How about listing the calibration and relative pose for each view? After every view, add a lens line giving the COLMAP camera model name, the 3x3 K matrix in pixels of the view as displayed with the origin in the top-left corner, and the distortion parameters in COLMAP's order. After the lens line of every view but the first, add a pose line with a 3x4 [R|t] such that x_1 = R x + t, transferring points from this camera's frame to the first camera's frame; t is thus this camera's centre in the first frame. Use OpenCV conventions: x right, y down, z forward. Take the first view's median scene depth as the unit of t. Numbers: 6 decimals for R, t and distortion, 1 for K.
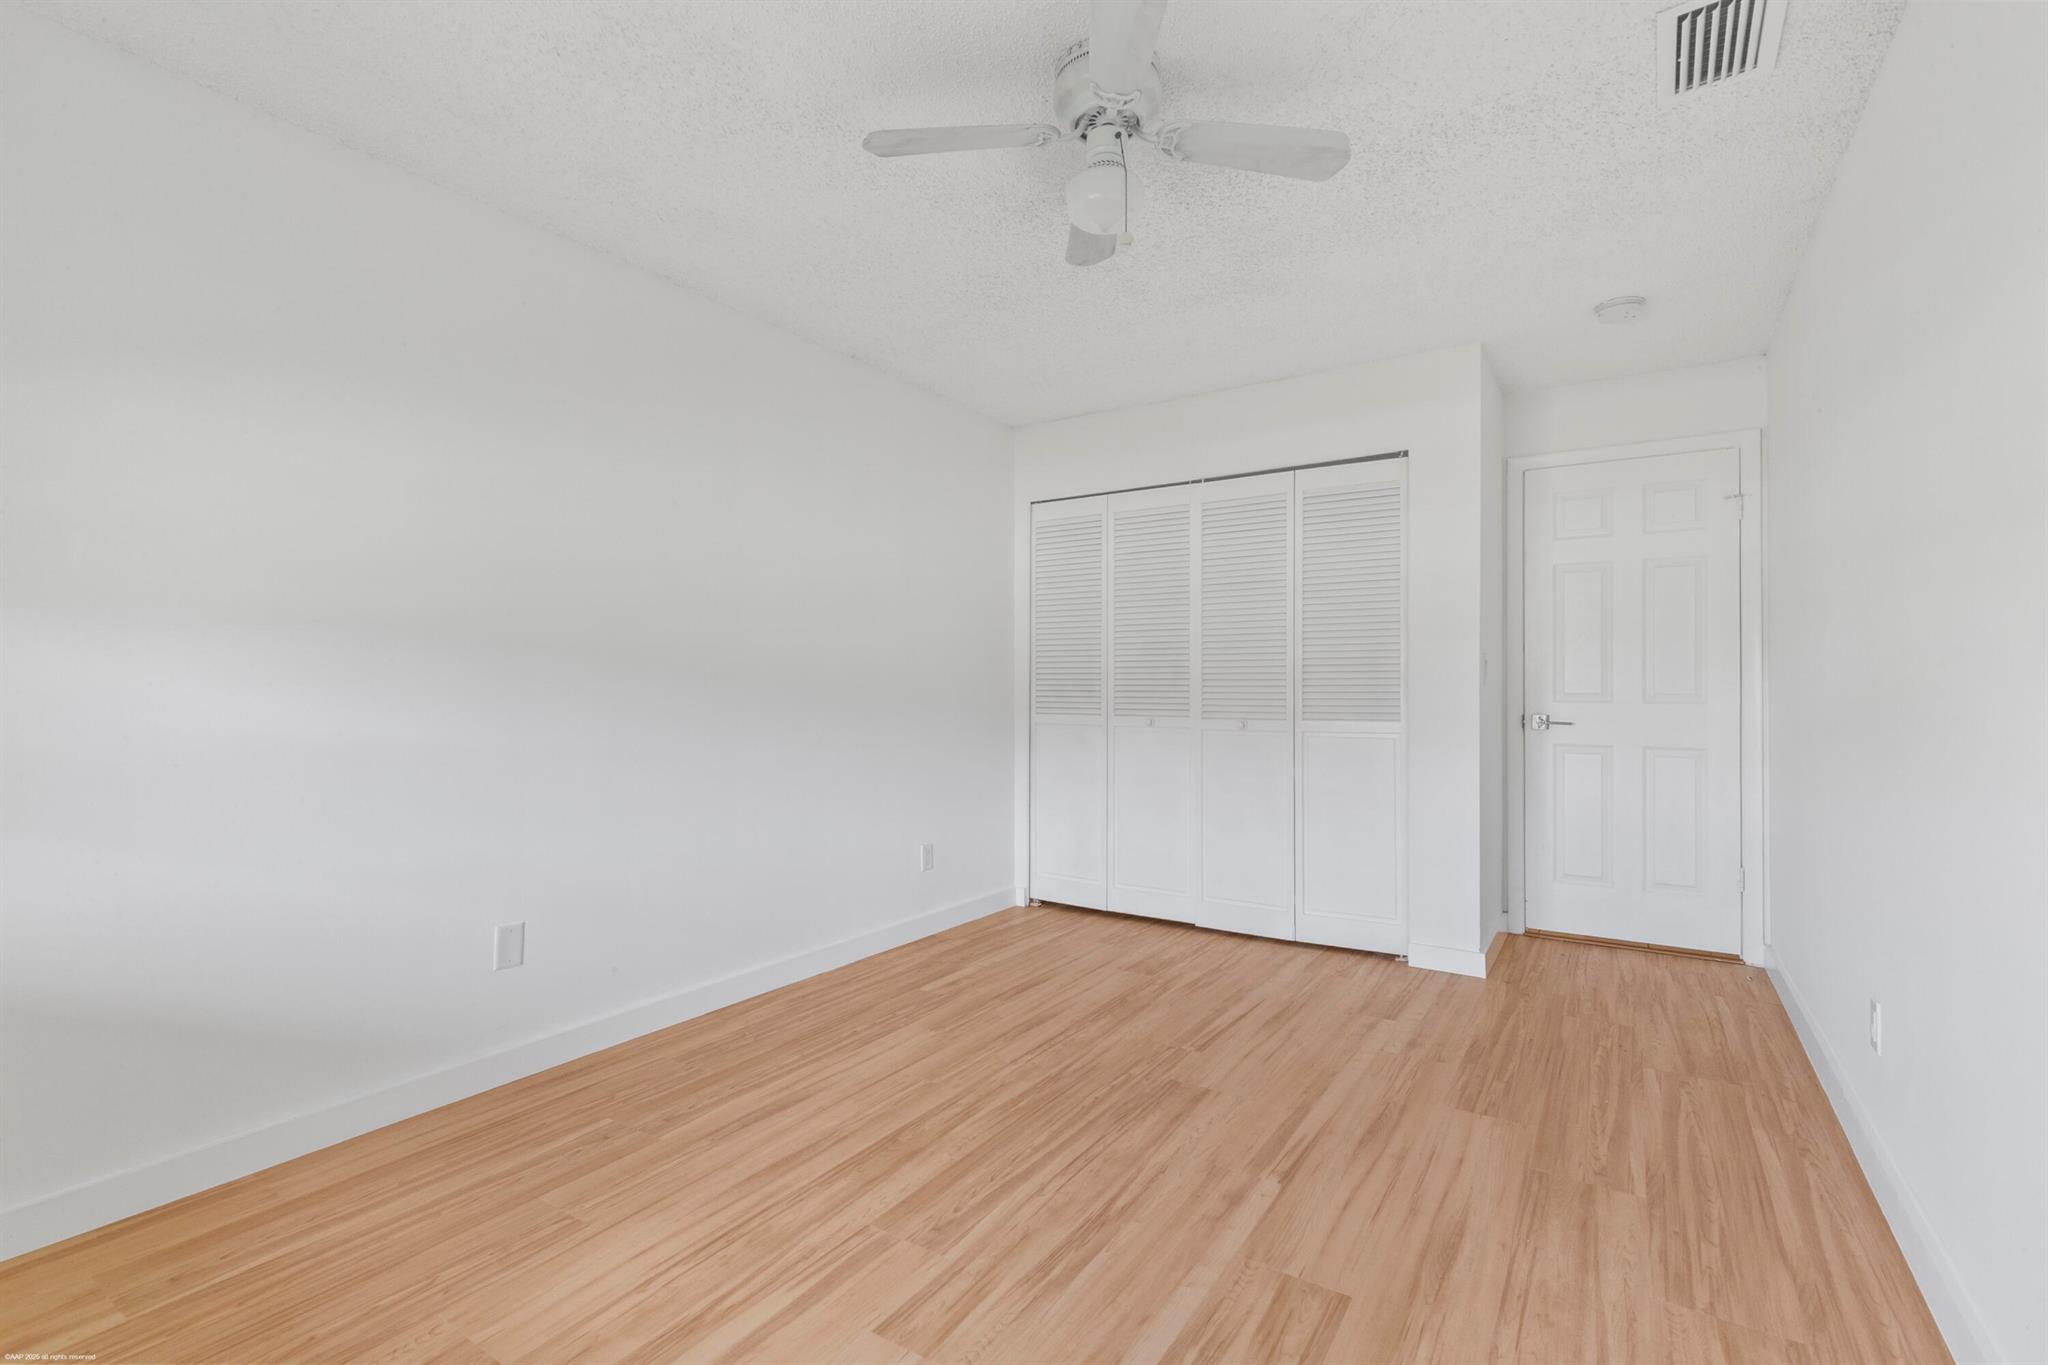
lens RADIAL K [[924.0, 0, 1026.6], [0, 924.0, 665.1], [0, 0, 1]] dist [0.006147, 0.000498]
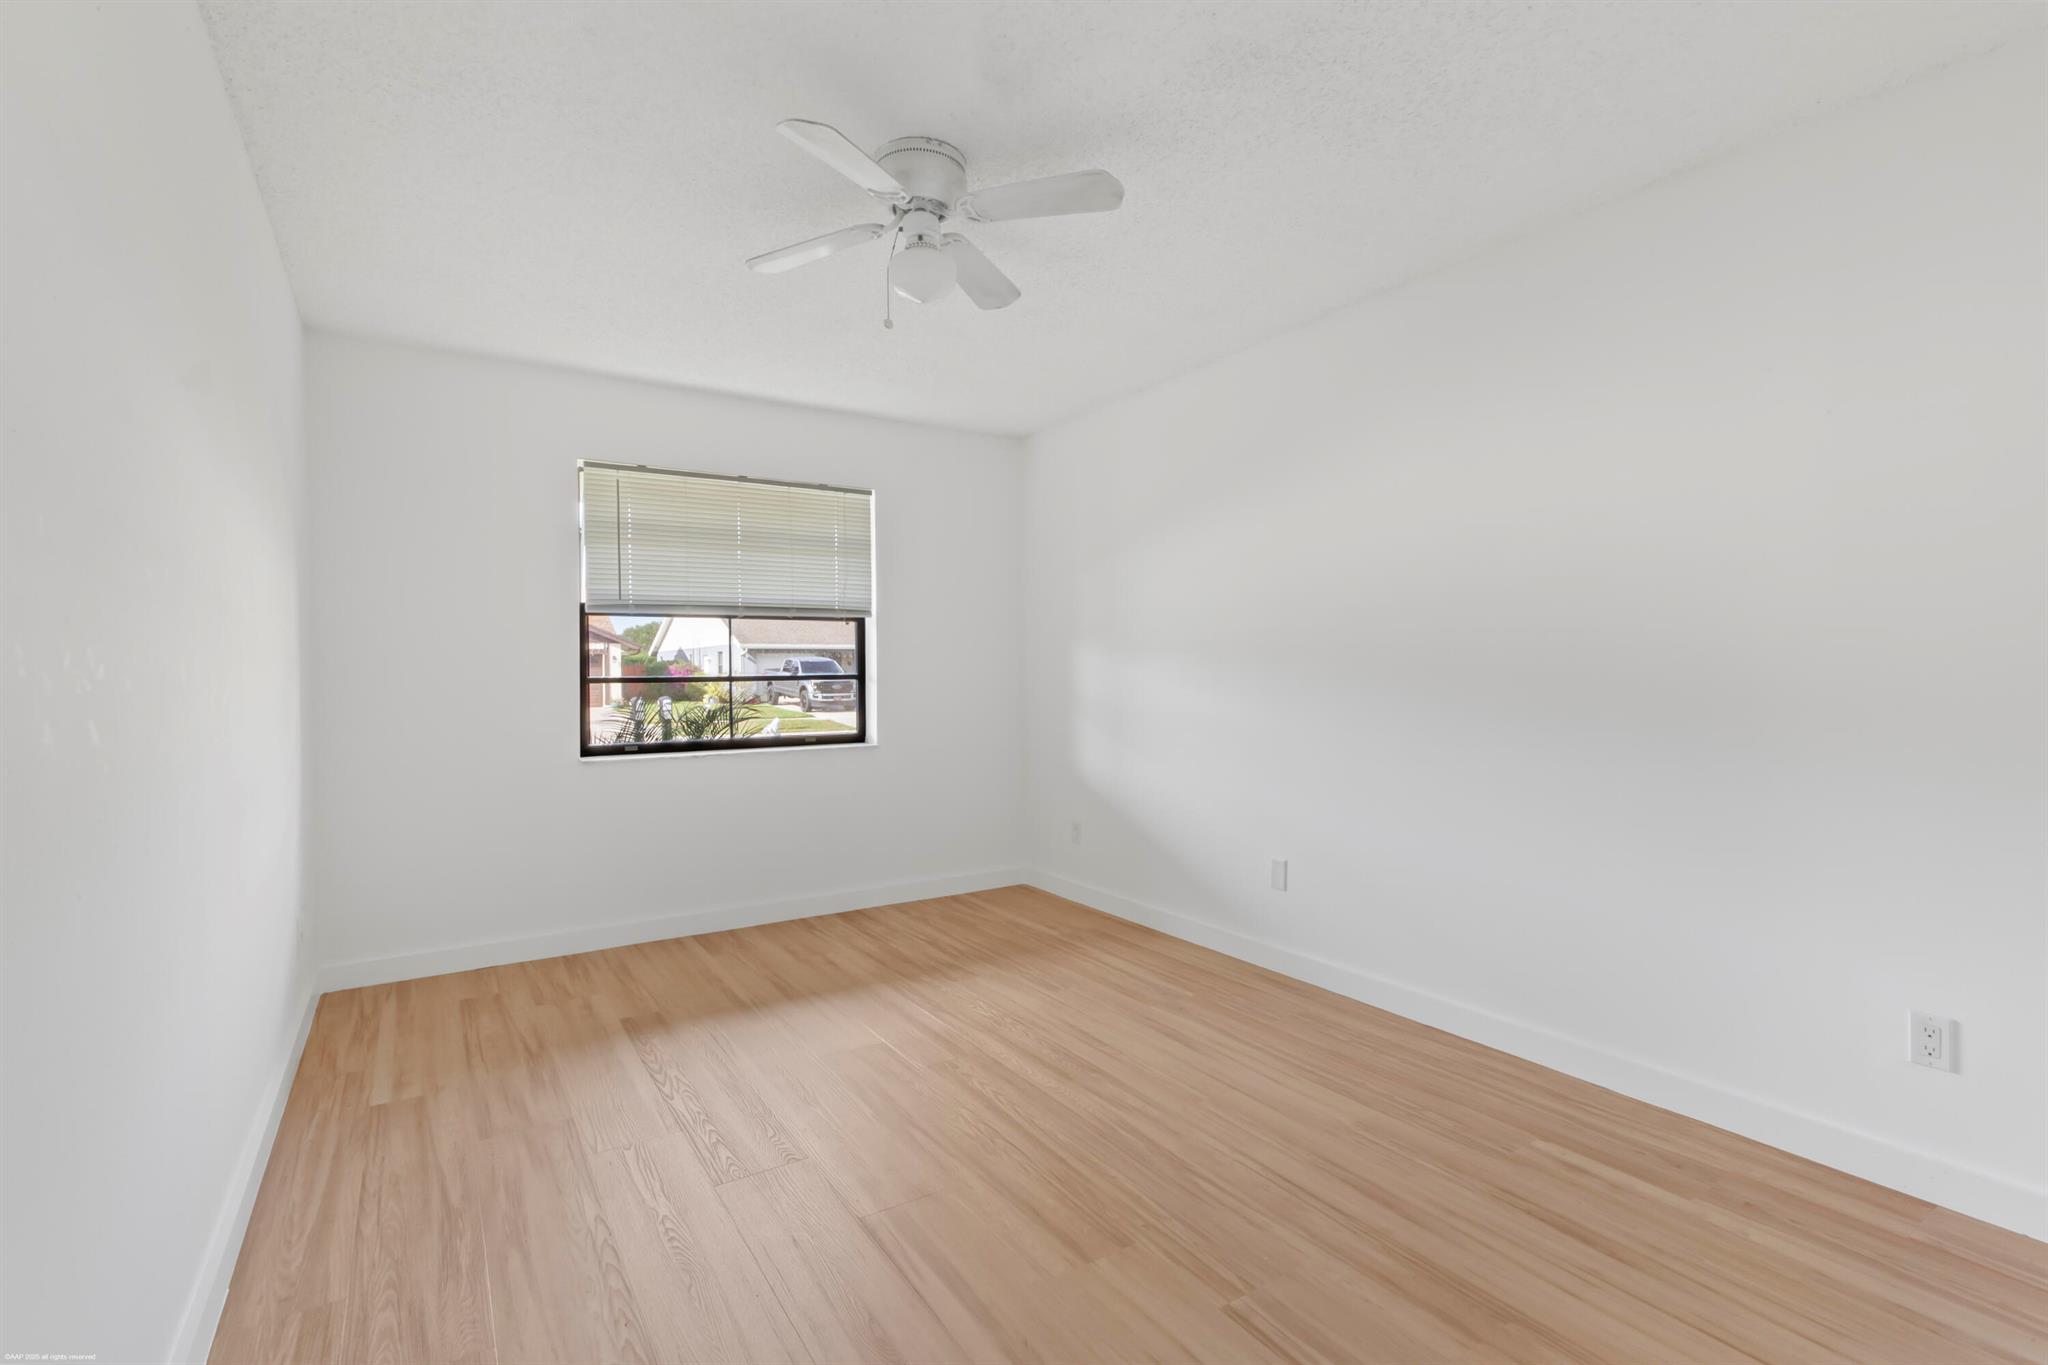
lens RADIAL K [[924.0, 0, 1027.5], [0, 924.0, 693.8], [0, 0, 1]] dist [0.006147, 0.000498]
pose [[-0.396954, 0.020694, -0.917605, 0.788627], [0.023196, 0.999653, 0.012509, 0.012795], [0.917545, -0.016319, -0.397297, 1.147889]]
